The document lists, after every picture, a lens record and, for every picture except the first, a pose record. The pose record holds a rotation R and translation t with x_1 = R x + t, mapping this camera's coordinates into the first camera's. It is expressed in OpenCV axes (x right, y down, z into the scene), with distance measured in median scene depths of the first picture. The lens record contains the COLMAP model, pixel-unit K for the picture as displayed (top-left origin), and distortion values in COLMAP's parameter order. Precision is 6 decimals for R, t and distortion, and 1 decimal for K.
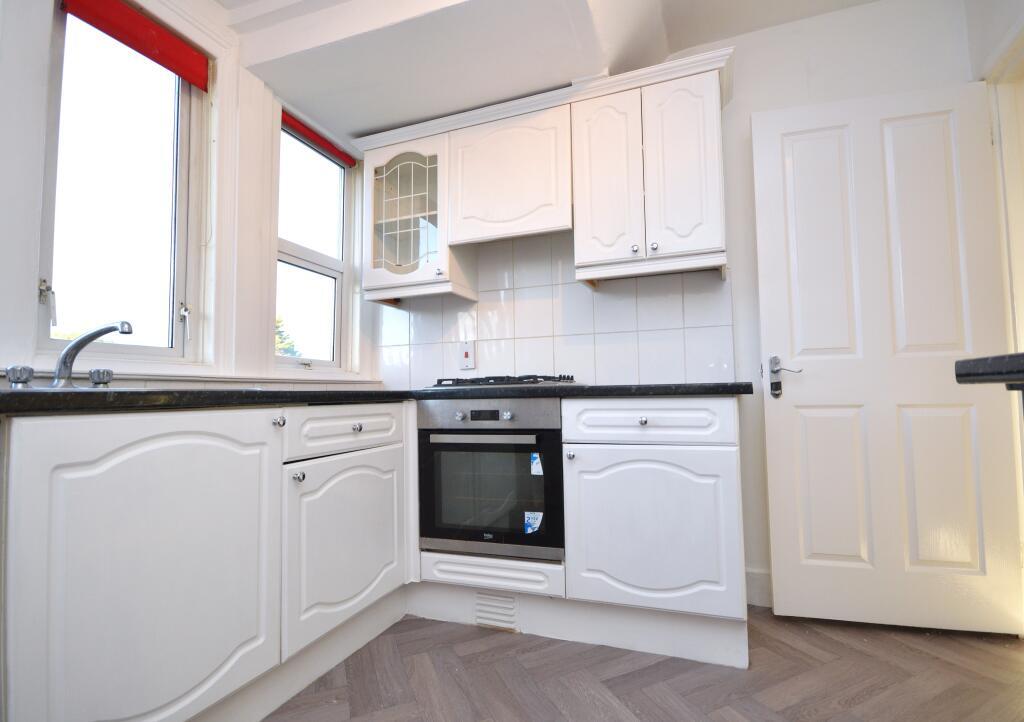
lens RADIAL K [[504.0, 0, 511.8], [0, 504.0, 363.2], [0, 0, 1]] dist [0.003785, 0.000240]
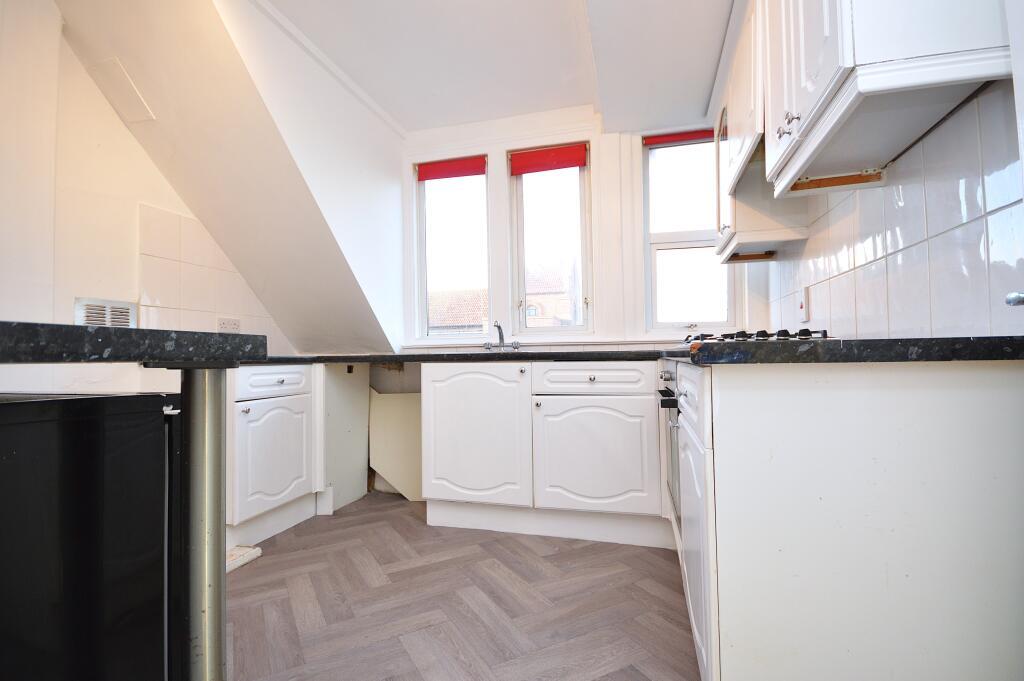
lens RADIAL K [[455.0, 0, 514.2], [0, 455.0, 343.2], [0, 0, 1]] dist [-0.000943, -0.000036]
pose [[0.072671, -0.011320, -0.997292, 0.937160], [0.074020, 0.997239, -0.005925, 0.024199], [0.994605, -0.073388, 0.073308, 0.713116]]
